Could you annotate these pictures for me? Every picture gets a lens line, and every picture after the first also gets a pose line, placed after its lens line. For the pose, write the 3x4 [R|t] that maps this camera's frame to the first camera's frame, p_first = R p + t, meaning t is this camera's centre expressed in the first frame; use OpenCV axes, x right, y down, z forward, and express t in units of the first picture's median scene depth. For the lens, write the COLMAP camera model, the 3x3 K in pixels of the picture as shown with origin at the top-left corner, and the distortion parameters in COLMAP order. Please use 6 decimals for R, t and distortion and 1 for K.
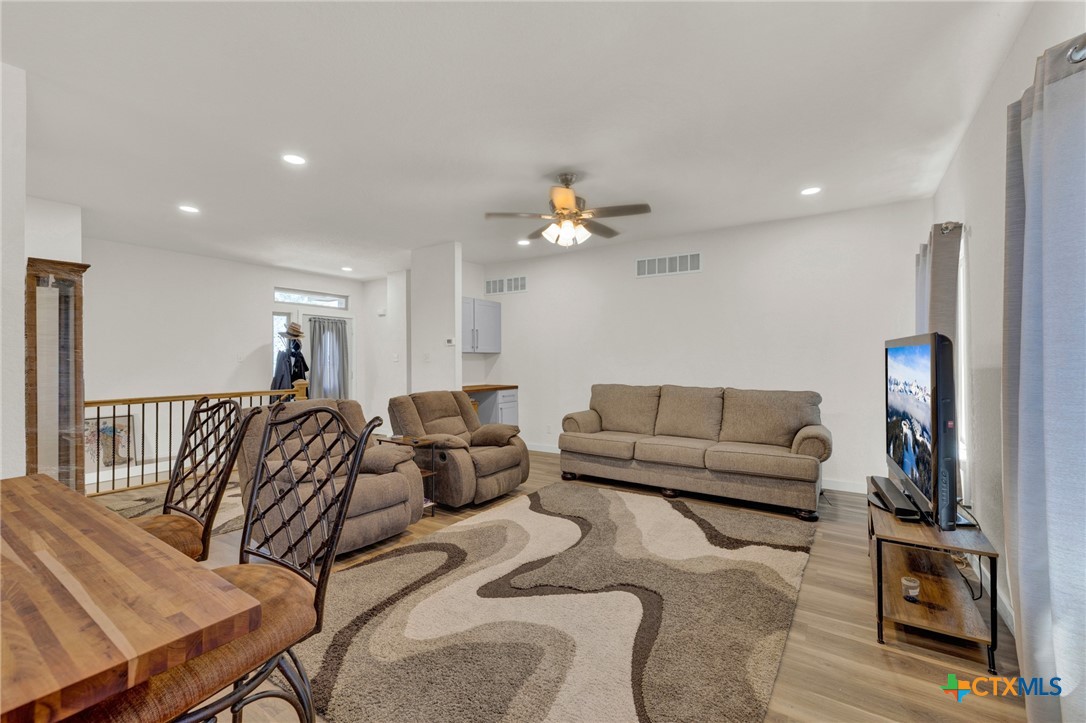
lens RADIAL K [[471.2, 0, 548.0], [0, 471.2, 355.5], [0, 0, 1]] dist [0.003780, 0.001881]
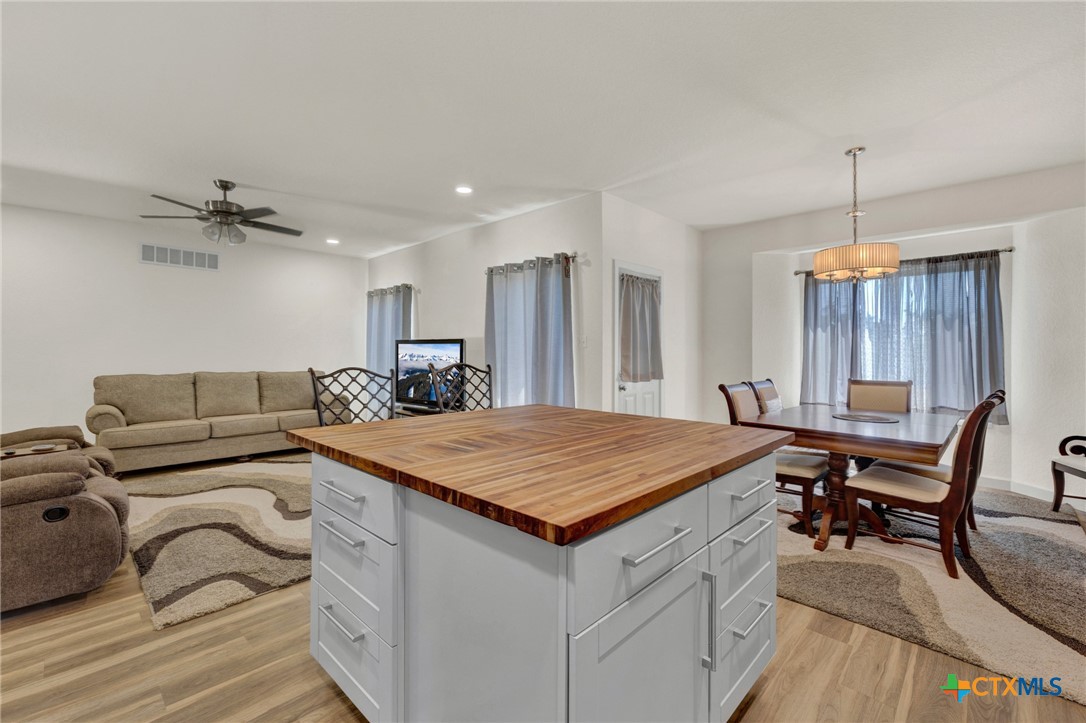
lens RADIAL K [[471.2, 0, 541.8], [0, 471.2, 359.1], [0, 0, 1]] dist [0.003780, 0.001881]
pose [[0.160824, -0.015802, 0.986857, -1.104663], [0.000283, 0.999873, 0.015965, 0.024490], [-0.986983, -0.002288, 0.160808, 0.082890]]
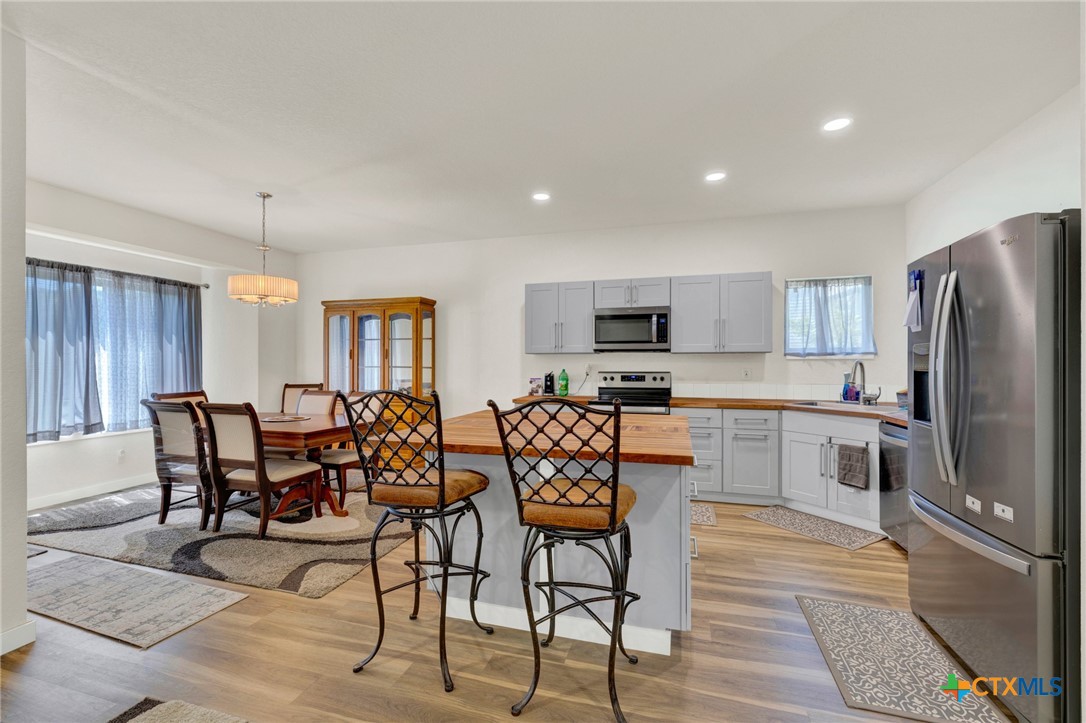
lens RADIAL K [[471.2, 0, 535.3], [0, 471.2, 359.9], [0, 0, 1]] dist [0.003780, 0.001881]
pose [[-0.954002, 0.000212, -0.299801, -0.191024], [0.001524, 0.999990, -0.004143, 0.016504], [0.299798, -0.004409, -0.953993, 1.011265]]
